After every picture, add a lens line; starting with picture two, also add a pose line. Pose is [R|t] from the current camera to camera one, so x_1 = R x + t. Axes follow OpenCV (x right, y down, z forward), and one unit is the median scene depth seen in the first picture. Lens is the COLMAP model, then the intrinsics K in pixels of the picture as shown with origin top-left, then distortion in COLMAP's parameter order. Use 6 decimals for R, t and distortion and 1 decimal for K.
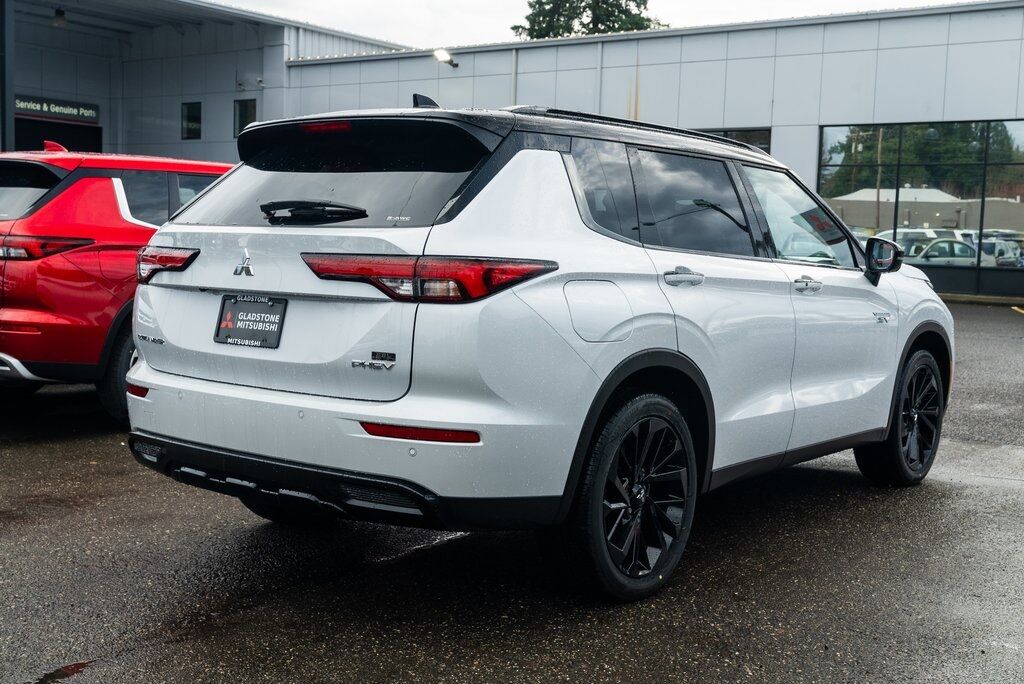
lens RADIAL K [[1177.6, 0, 517.4], [0, 1177.6, 344.2], [0, 0, 1]] dist [0.014040, 0.000000]
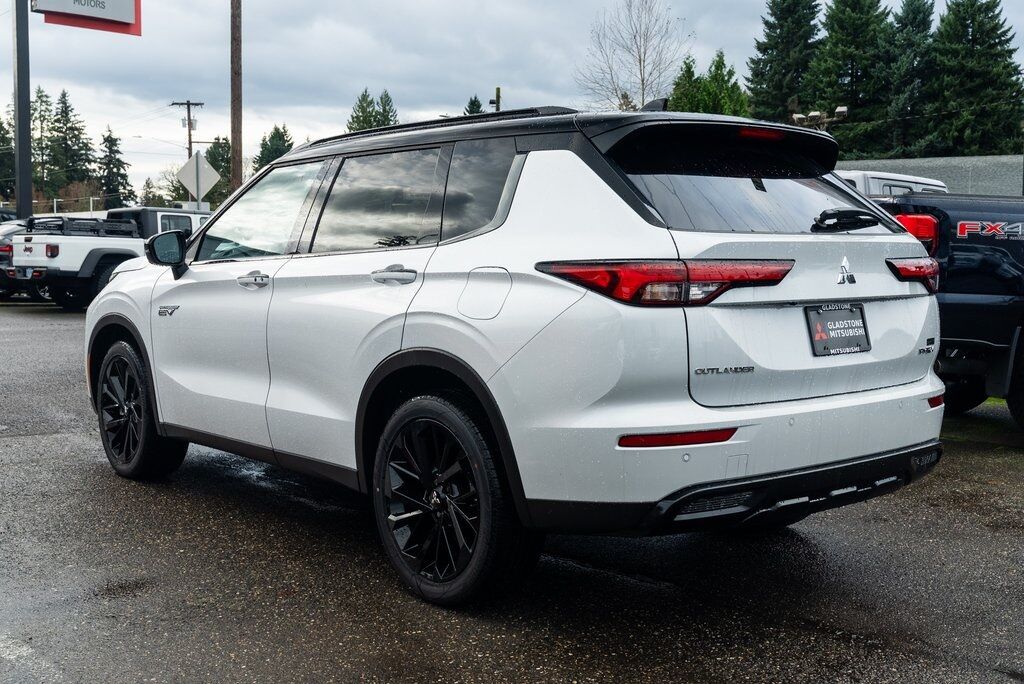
lens RADIAL K [[1163.5, 0, 510.8], [0, 1163.5, 337.2], [0, 0, 1]] dist [0.019966, 0.000000]
pose [[0.216034, -0.099344, 0.971319, -1.272833], [0.087922, 0.992748, 0.081981, -0.120742], [-0.972419, 0.067689, 0.223202, 1.069562]]
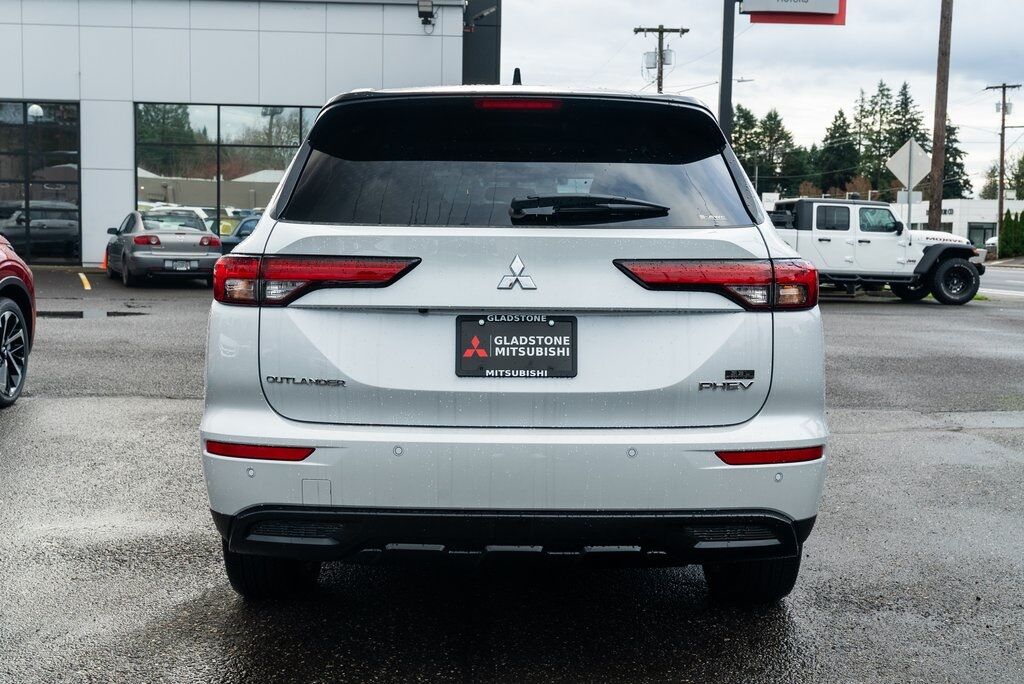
lens RADIAL K [[1163.5, 0, 502.6], [0, 1163.5, 339.8], [0, 0, 1]] dist [0.019966, 0.000000]
pose [[0.789315, -0.072329, 0.609713, -0.728942], [0.061812, 0.997353, 0.038294, -0.055862], [-0.610869, 0.007462, 0.791697, 0.386993]]
